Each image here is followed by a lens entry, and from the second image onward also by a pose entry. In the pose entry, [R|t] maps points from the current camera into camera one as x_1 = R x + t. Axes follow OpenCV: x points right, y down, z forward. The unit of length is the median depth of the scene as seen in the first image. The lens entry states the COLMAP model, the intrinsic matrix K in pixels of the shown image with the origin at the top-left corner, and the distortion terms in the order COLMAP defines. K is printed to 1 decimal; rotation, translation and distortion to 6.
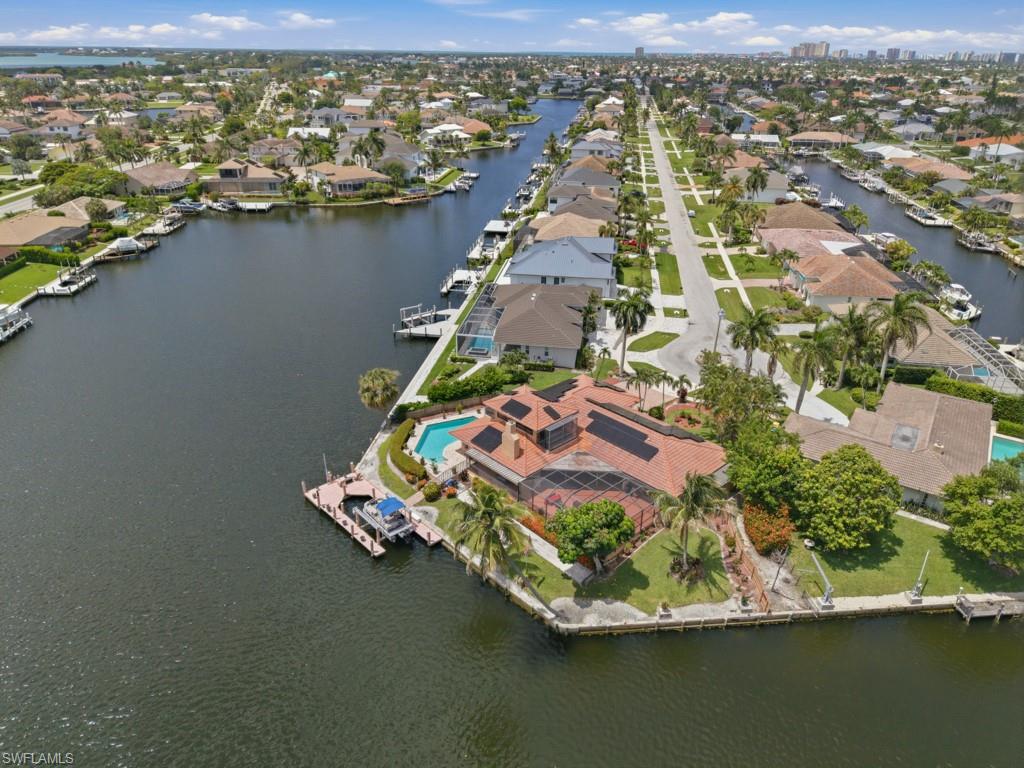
lens RADIAL K [[669.5, 0, 512.0], [0, 669.5, 384.0], [0, 0, 1]] dist [0.013635, -0.009445]
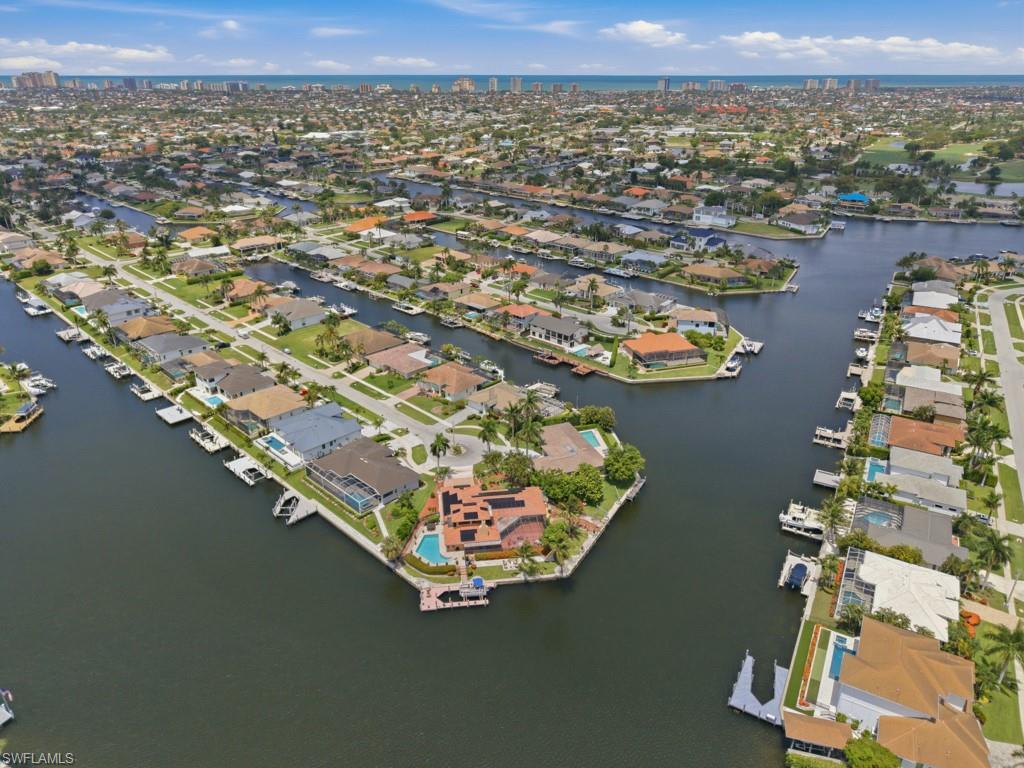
lens RADIAL K [[669.5, 0, 512.0], [0, 669.5, 384.0], [0, 0, 1]] dist [0.013635, -0.009445]
pose [[0.581325, -0.337314, 0.740459, -1.443713], [0.363814, 0.921743, 0.134271, -0.624928], [-0.727805, 0.191334, 0.658552, -0.586428]]
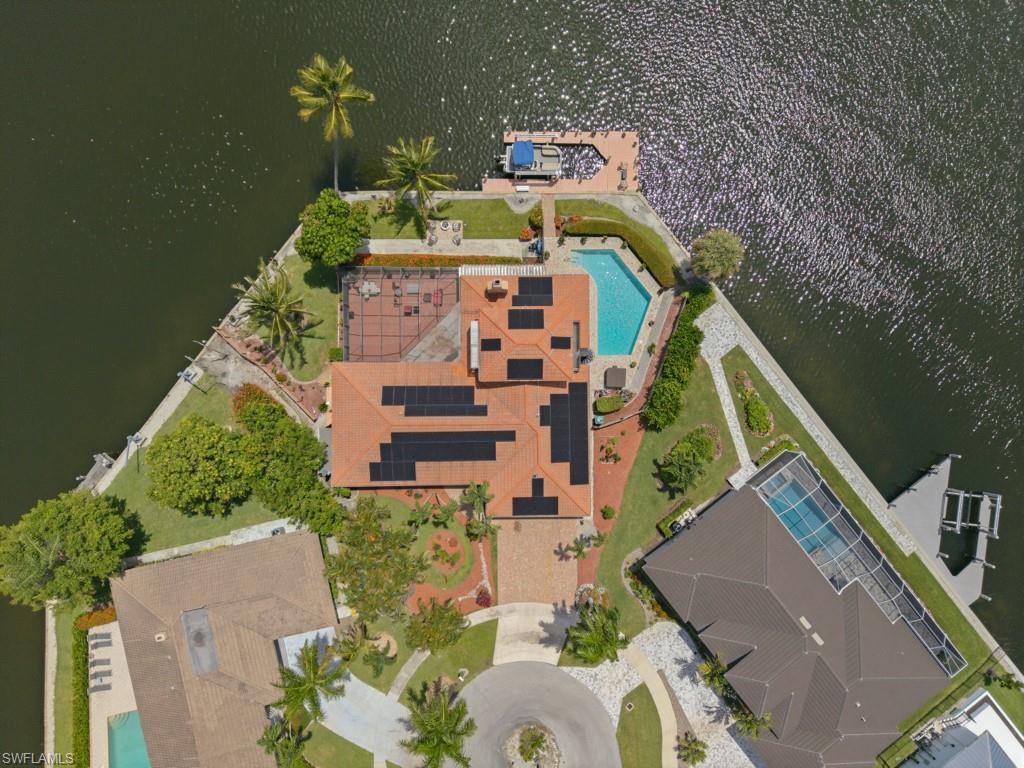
lens RADIAL K [[686.8, 0, 512.0], [0, 686.8, 384.0], [0, 0, 1]] dist [0.011385, -0.001588]
pose [[-0.683390, 0.729388, -0.031151, 0.113565], [-0.341204, -0.281382, 0.896886, -0.810415], [0.645413, 0.623552, 0.441164, 0.730798]]
